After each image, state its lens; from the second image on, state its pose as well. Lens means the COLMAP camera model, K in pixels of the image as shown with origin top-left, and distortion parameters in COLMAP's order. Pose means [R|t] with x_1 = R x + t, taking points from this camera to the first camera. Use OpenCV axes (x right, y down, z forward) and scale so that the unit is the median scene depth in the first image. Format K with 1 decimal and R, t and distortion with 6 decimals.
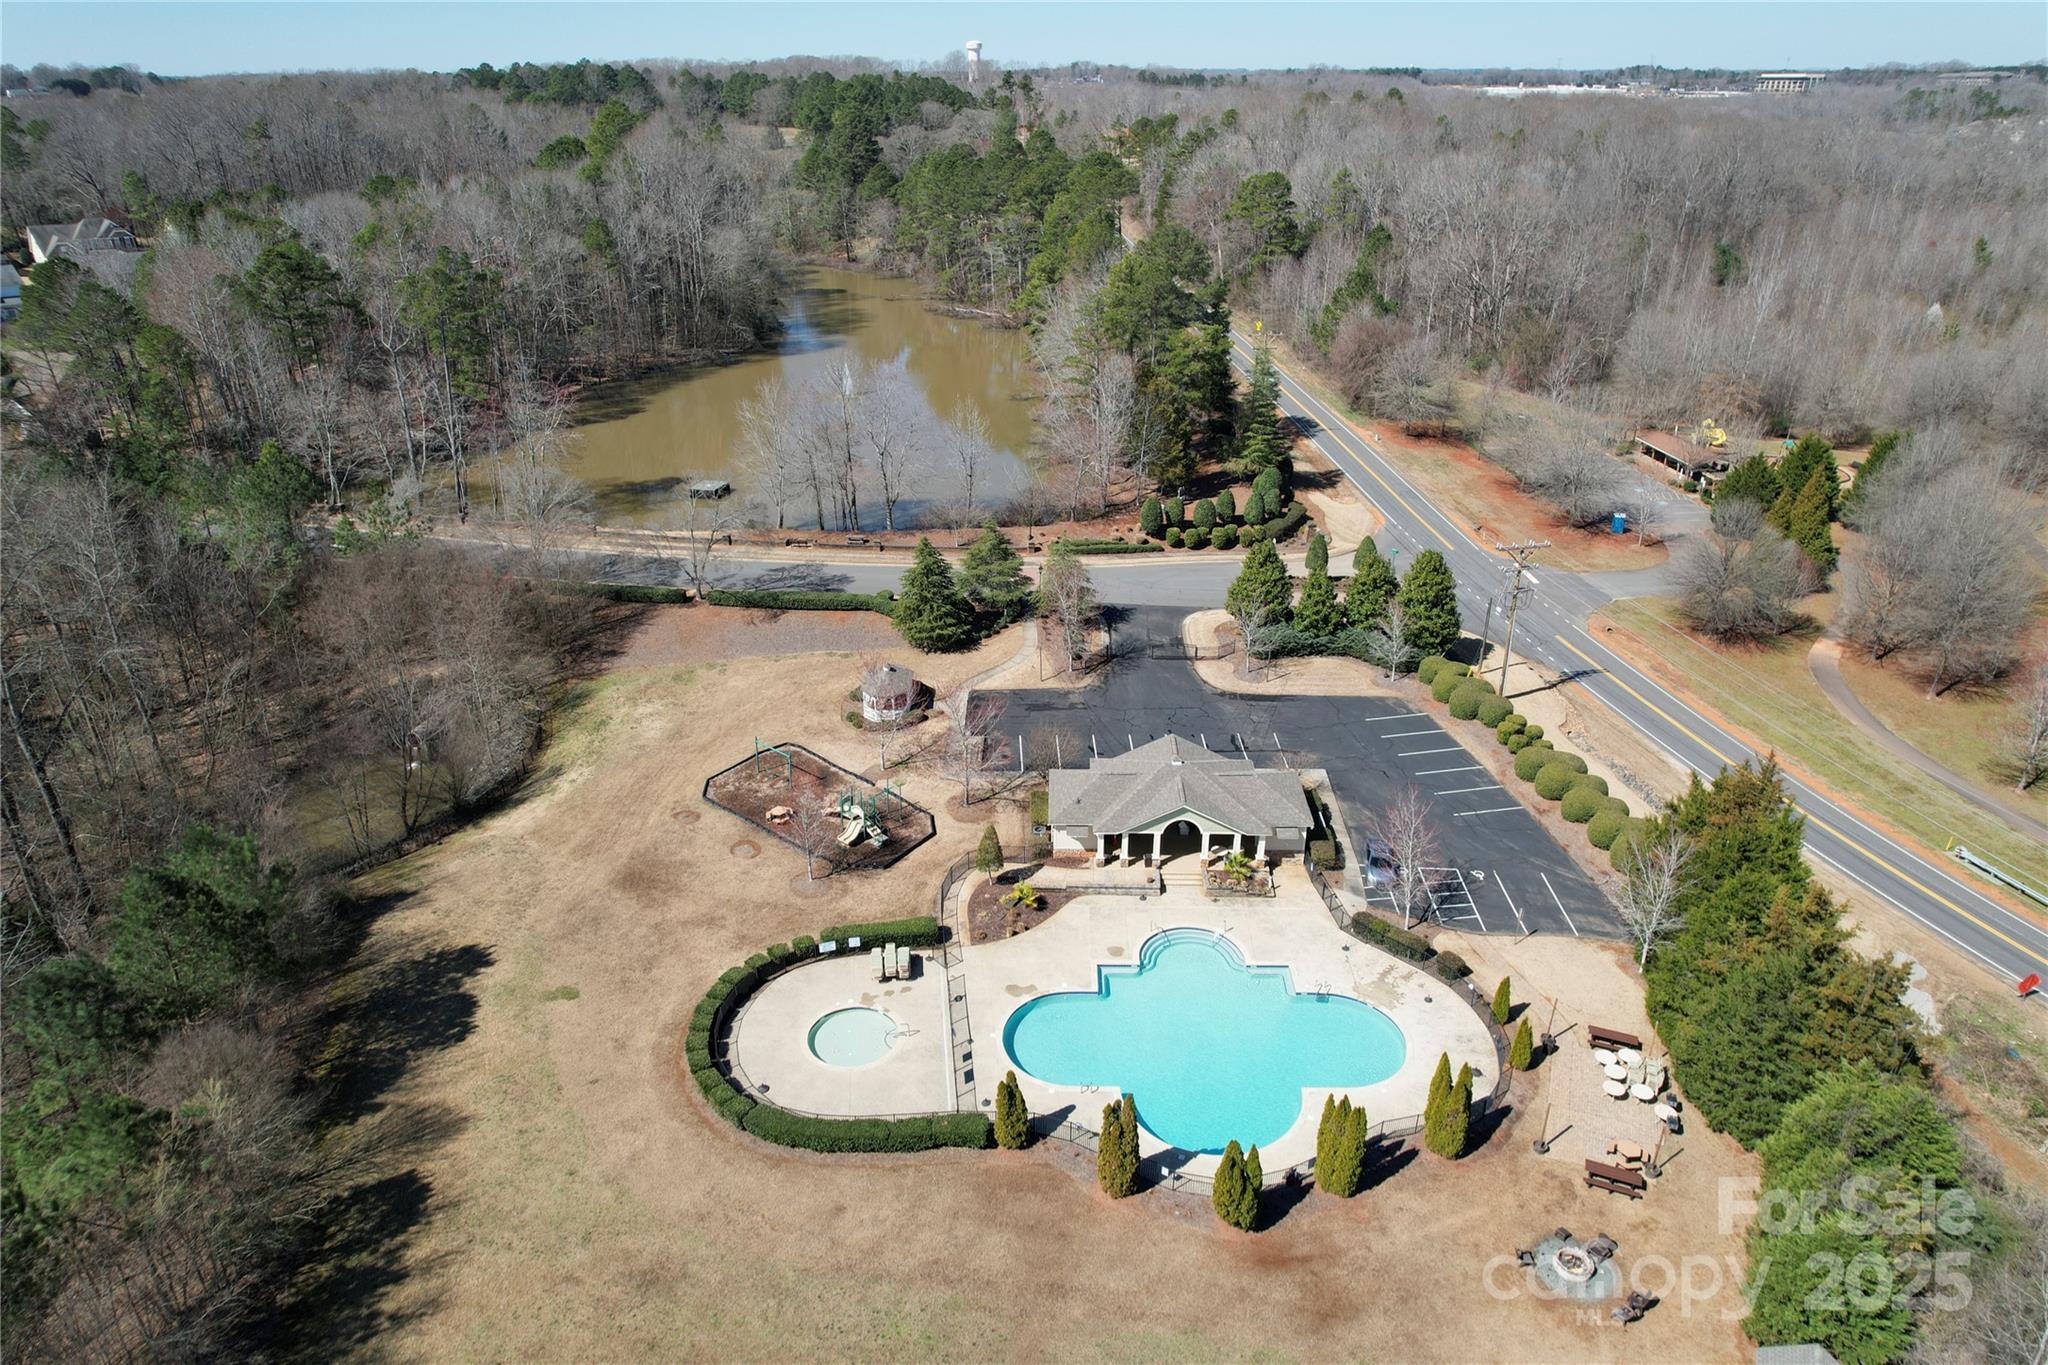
lens RADIAL K [[1299.2, 0, 1024.0], [0, 1299.2, 682.5], [0, 0, 1]] dist [-0.076928, 0.074177]
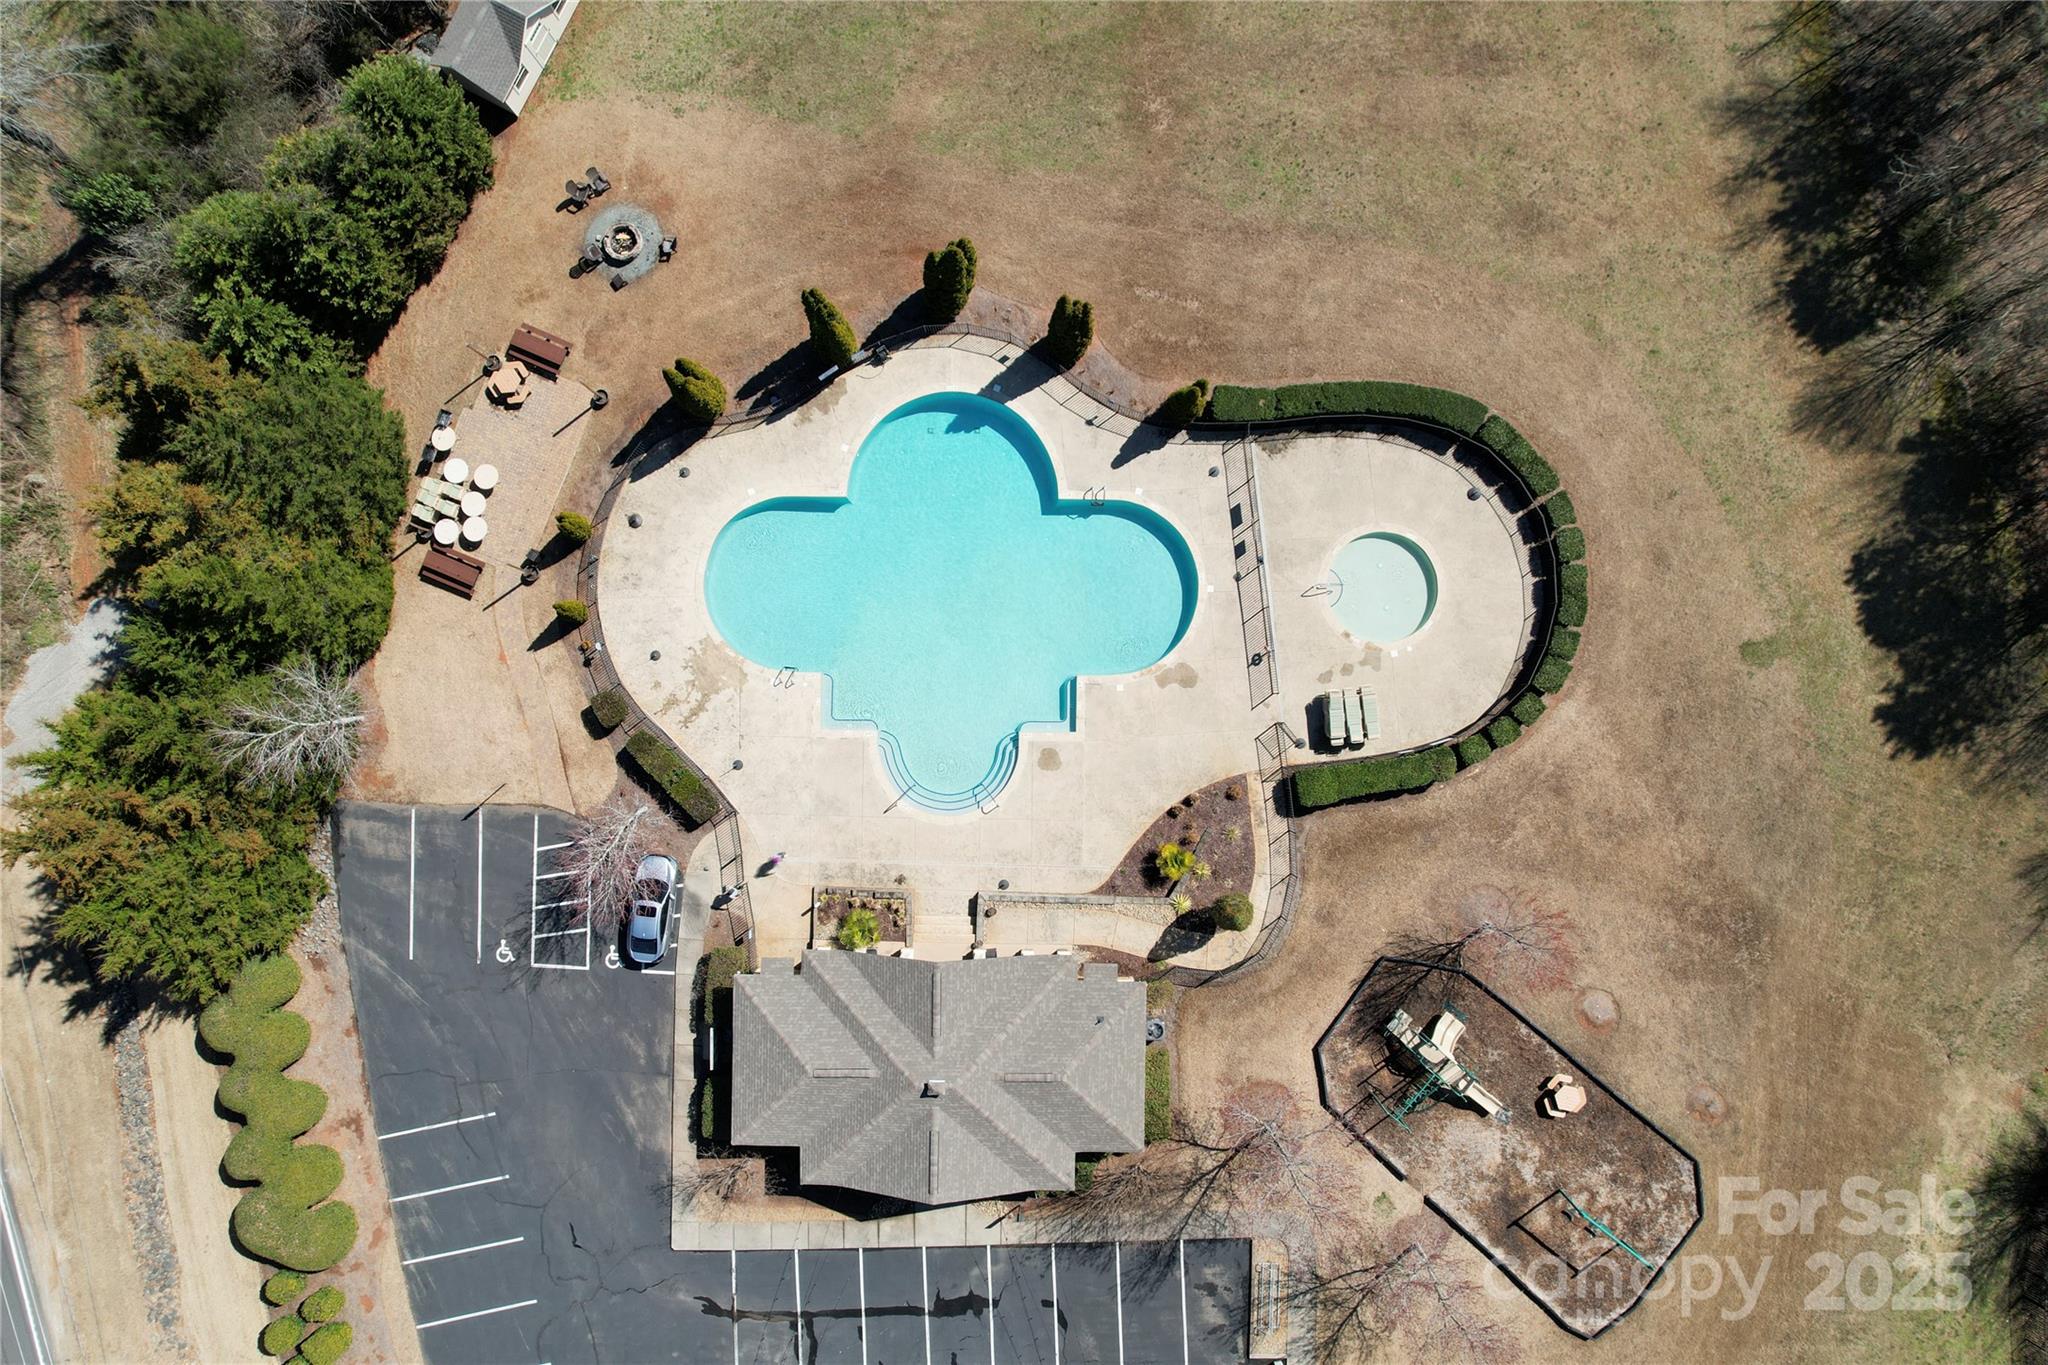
lens RADIAL K [[1299.2, 0, 1024.0], [0, 1299.2, 682.5], [0, 0, 1]] dist [-0.076928, 0.074177]
pose [[-0.999927, 0.010339, 0.006257, 0.087203], [0.001330, -0.420463, 0.907309, -0.482343], [0.012011, 0.907251, 0.420419, 0.702001]]
